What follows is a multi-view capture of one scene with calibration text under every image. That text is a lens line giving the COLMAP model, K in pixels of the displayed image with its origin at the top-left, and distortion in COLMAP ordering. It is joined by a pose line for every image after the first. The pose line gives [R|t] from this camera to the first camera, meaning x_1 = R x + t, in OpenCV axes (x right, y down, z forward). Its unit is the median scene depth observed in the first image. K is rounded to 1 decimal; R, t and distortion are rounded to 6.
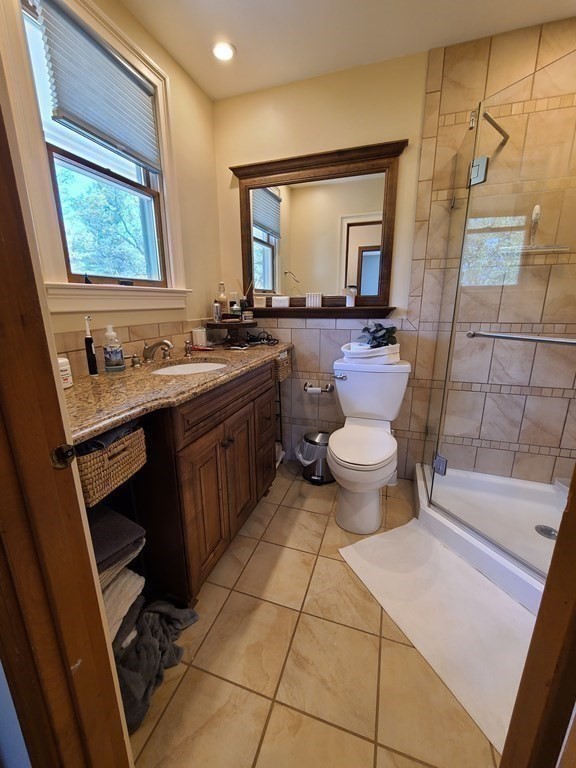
lens RADIAL K [[315.0, 0, 282.9], [0, 315.0, 381.4], [0, 0, 1]] dist [-0.001222, -0.000947]
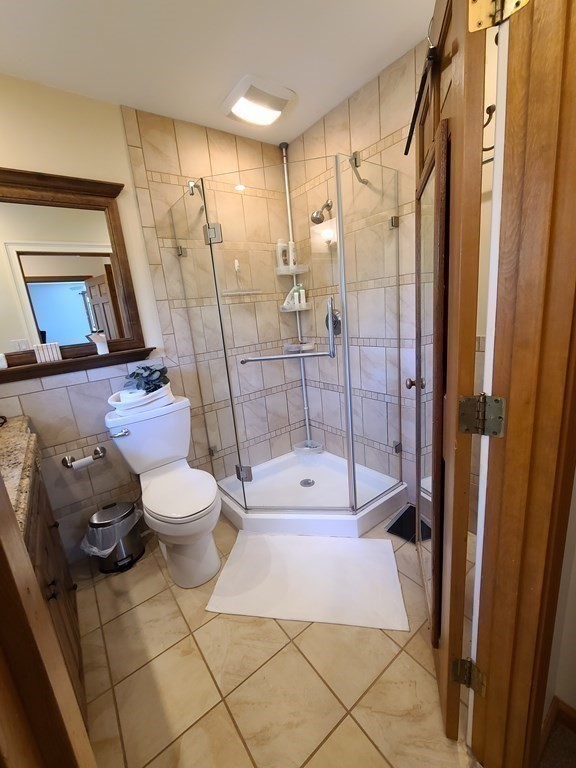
lens RADIAL K [[315.0, 0, 282.9], [0, 315.0, 381.4], [0, 0, 1]] dist [-0.001222, -0.000947]
pose [[0.563310, -0.230127, 0.793551, -0.226893], [0.291444, 0.954039, 0.069783, -0.085358], [-0.773138, 0.191966, 0.604489, 0.111764]]
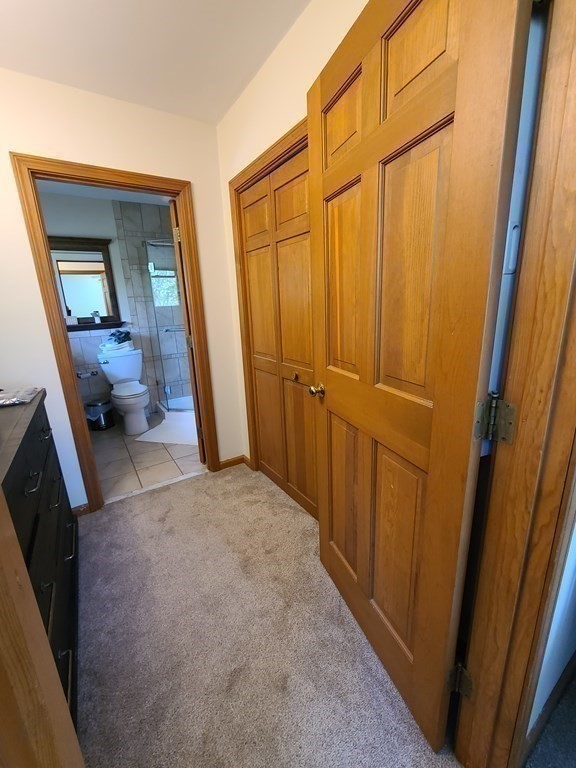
lens RADIAL K [[315.0, 0, 282.9], [0, 315.0, 381.4], [0, 0, 1]] dist [-0.001222, -0.000947]
pose [[0.615230, -0.210130, 0.759827, -0.582810], [0.229880, 0.969754, 0.082053, 0.179580], [-0.754087, 0.124187, 0.644926, -0.906161]]
